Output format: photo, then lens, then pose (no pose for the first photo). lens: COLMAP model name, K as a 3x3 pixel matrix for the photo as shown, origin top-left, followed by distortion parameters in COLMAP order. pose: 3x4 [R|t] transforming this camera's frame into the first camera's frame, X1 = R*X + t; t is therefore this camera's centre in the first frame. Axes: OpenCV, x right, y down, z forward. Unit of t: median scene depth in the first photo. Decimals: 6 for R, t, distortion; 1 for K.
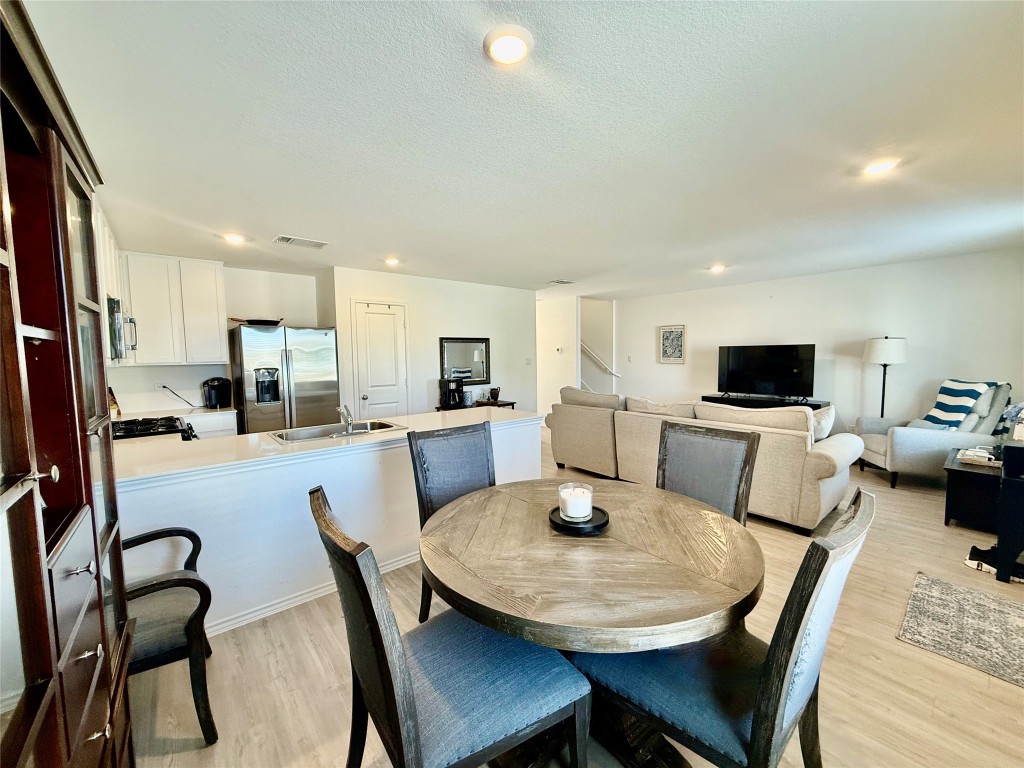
lens RADIAL K [[409.2, 0, 513.1], [0, 409.2, 380.2], [0, 0, 1]] dist [-0.003036, -0.000290]
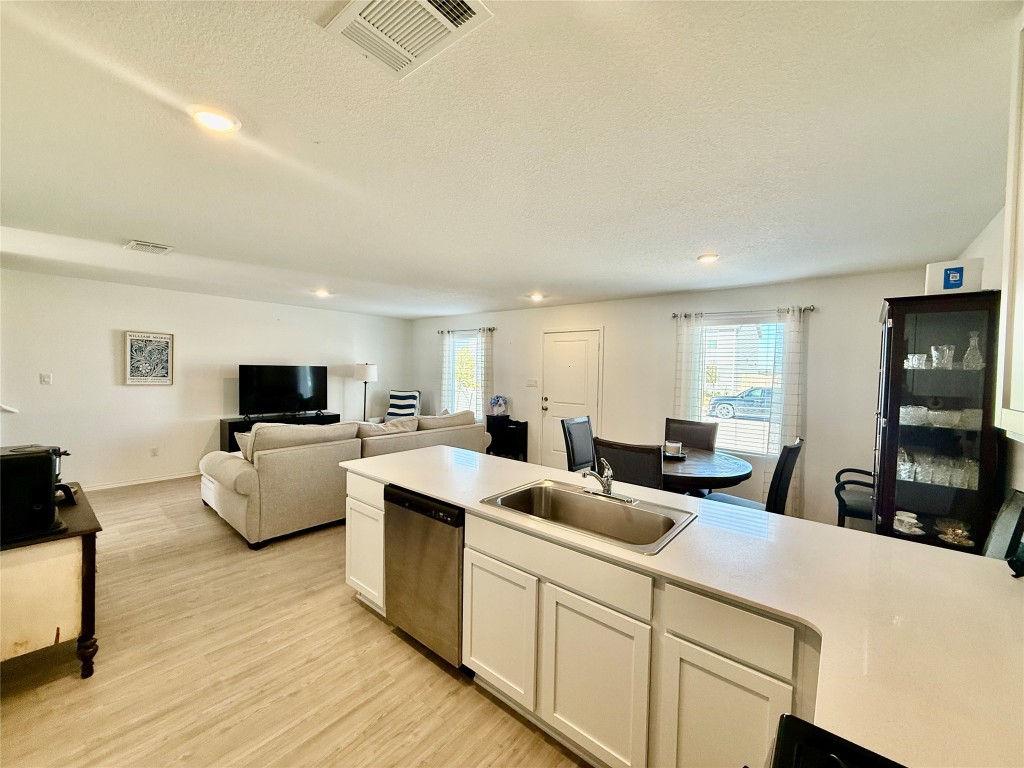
lens RADIAL K [[409.2, 0, 515.3], [0, 409.2, 383.6], [0, 0, 1]] dist [-0.003036, -0.000290]
pose [[-0.191042, -0.023677, 0.981296, -0.561968], [0.044365, 0.998479, 0.032729, -0.049929], [-0.980579, 0.049788, -0.189701, 0.655294]]
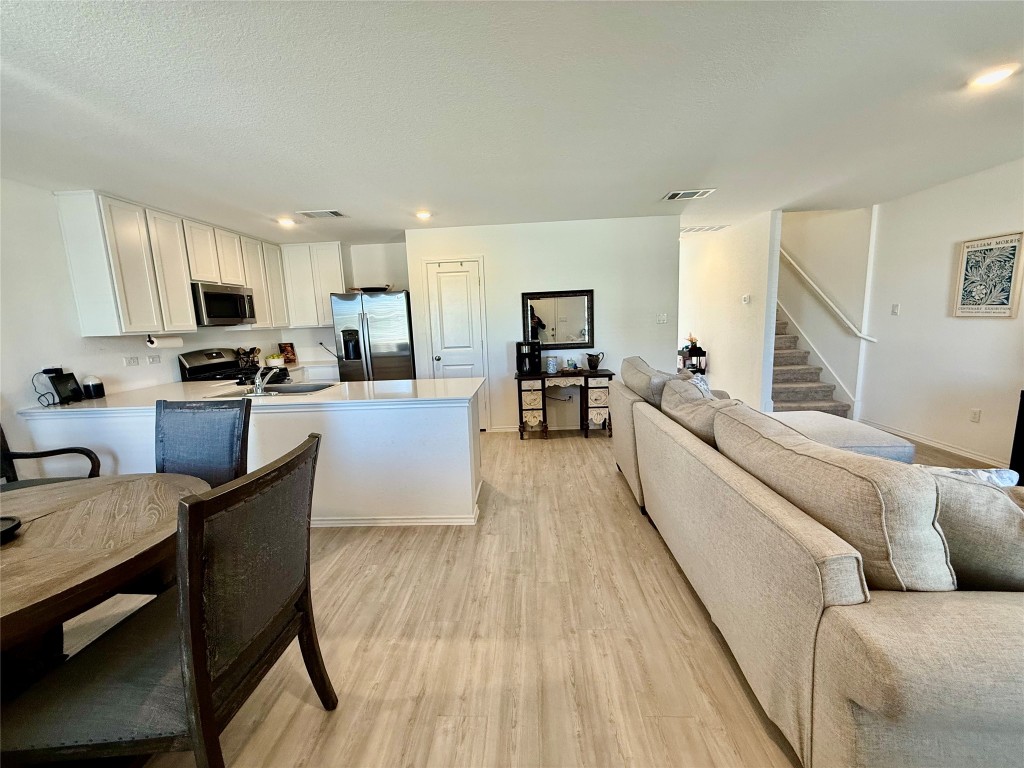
lens RADIAL K [[409.2, 0, 509.6], [0, 409.2, 383.3], [0, 0, 1]] dist [-0.003036, -0.000290]
pose [[0.730222, 0.090309, -0.677215, 0.404741], [-0.013027, 0.992886, 0.118358, -0.017074], [0.683086, -0.077605, 0.726203, 0.336111]]
